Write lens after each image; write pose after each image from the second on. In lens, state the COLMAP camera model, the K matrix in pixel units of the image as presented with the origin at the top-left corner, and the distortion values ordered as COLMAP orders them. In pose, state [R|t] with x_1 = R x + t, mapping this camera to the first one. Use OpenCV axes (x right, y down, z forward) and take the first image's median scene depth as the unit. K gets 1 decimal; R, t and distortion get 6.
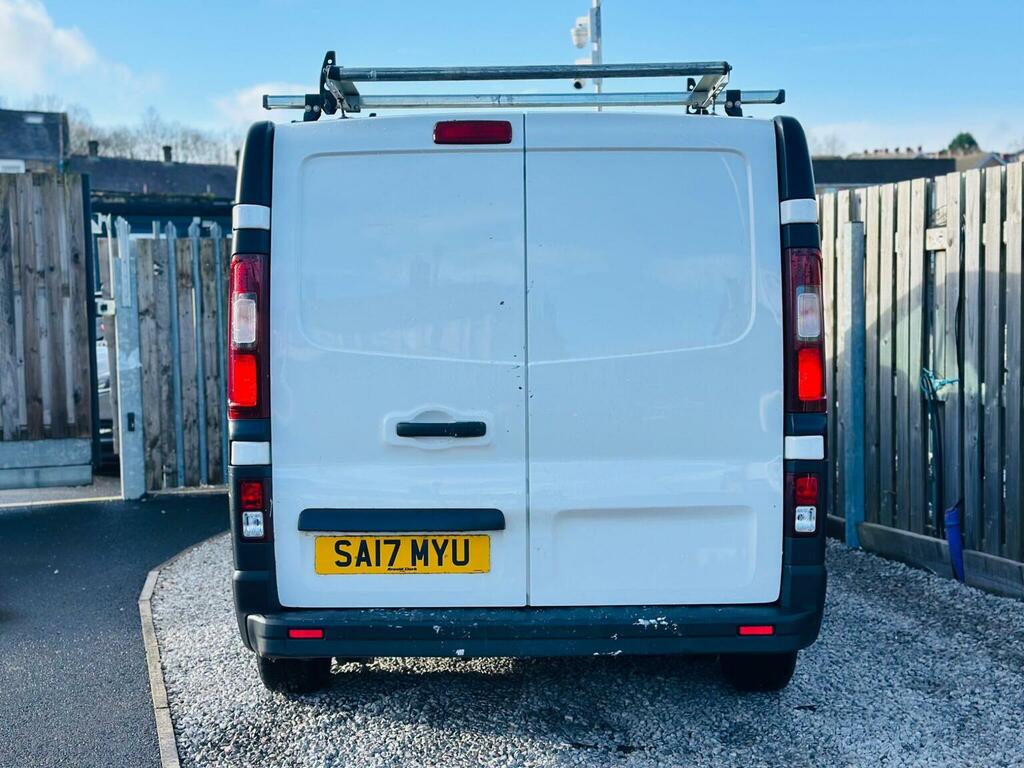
lens RADIAL K [[1418.9, 0, 512.0], [0, 1418.9, 384.0], [0, 0, 1]] dist [0.204460, -0.394015]
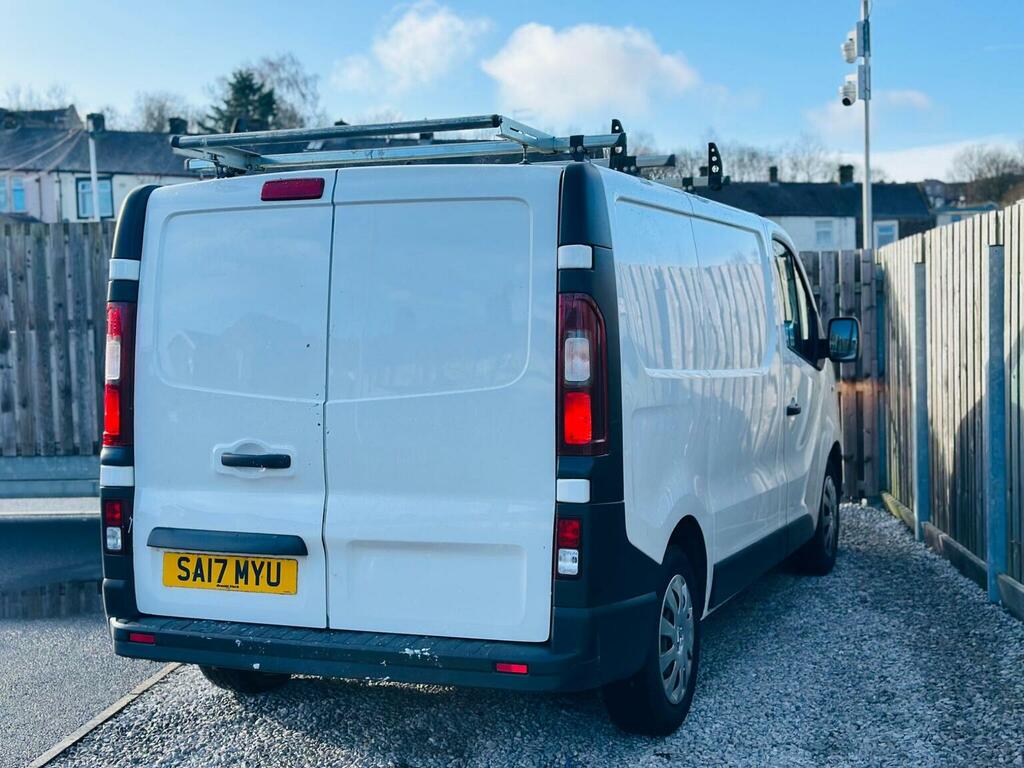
lens RADIAL K [[1418.9, 0, 512.0], [0, 1418.9, 384.0], [0, 0, 1]] dist [0.204460, -0.394015]
pose [[0.924719, 0.014622, -0.380369, 0.545227], [-0.018245, 0.999816, -0.005921, -0.024005], [0.380212, 0.012415, 0.924816, 0.055246]]
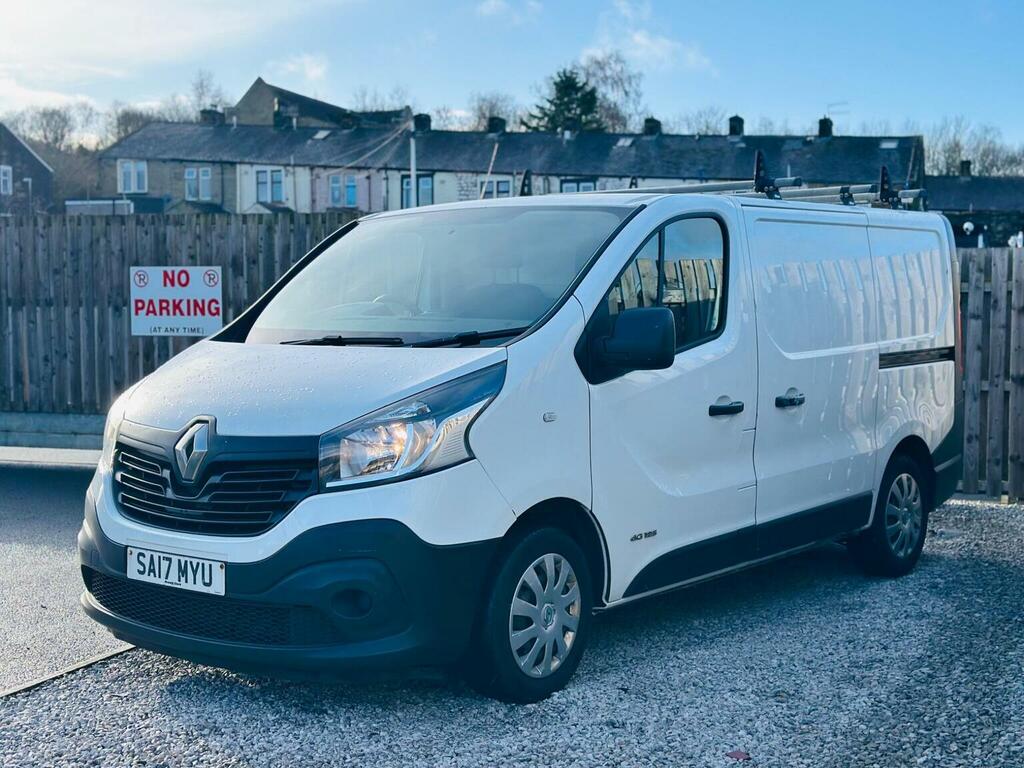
lens RADIAL K [[1420.0, 0, 503.5], [0, 1420.0, 389.6], [0, 0, 1]] dist [0.203764, -0.409759]
pose [[0.812070, 0.052840, -0.581164, 0.860545], [-0.058548, 0.998244, 0.008951, -0.009646], [0.580616, 0.026757, 0.813738, 0.053158]]
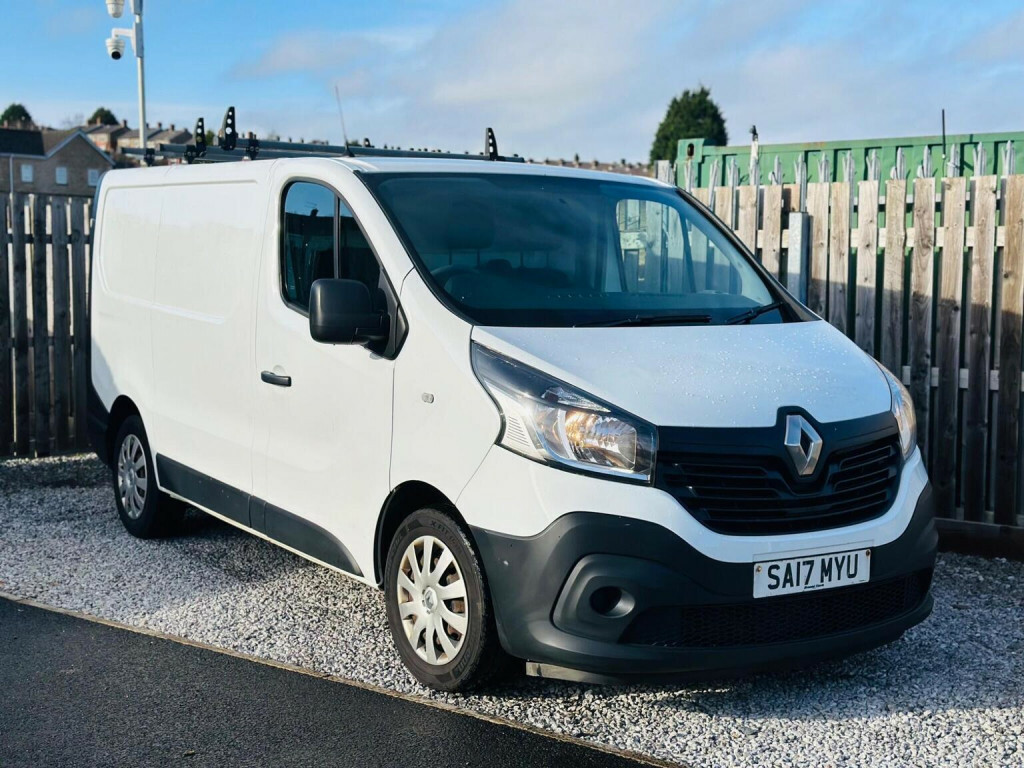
lens RADIAL K [[1418.4, 0, 502.6], [0, 1418.4, 384.5], [0, 0, 1]] dist [0.204373, -0.393879]
pose [[0.804536, -0.022771, 0.593468, -0.868028], [0.011715, 0.999679, 0.022475, -0.007250], [-0.593789, -0.011129, 0.804544, 0.117048]]
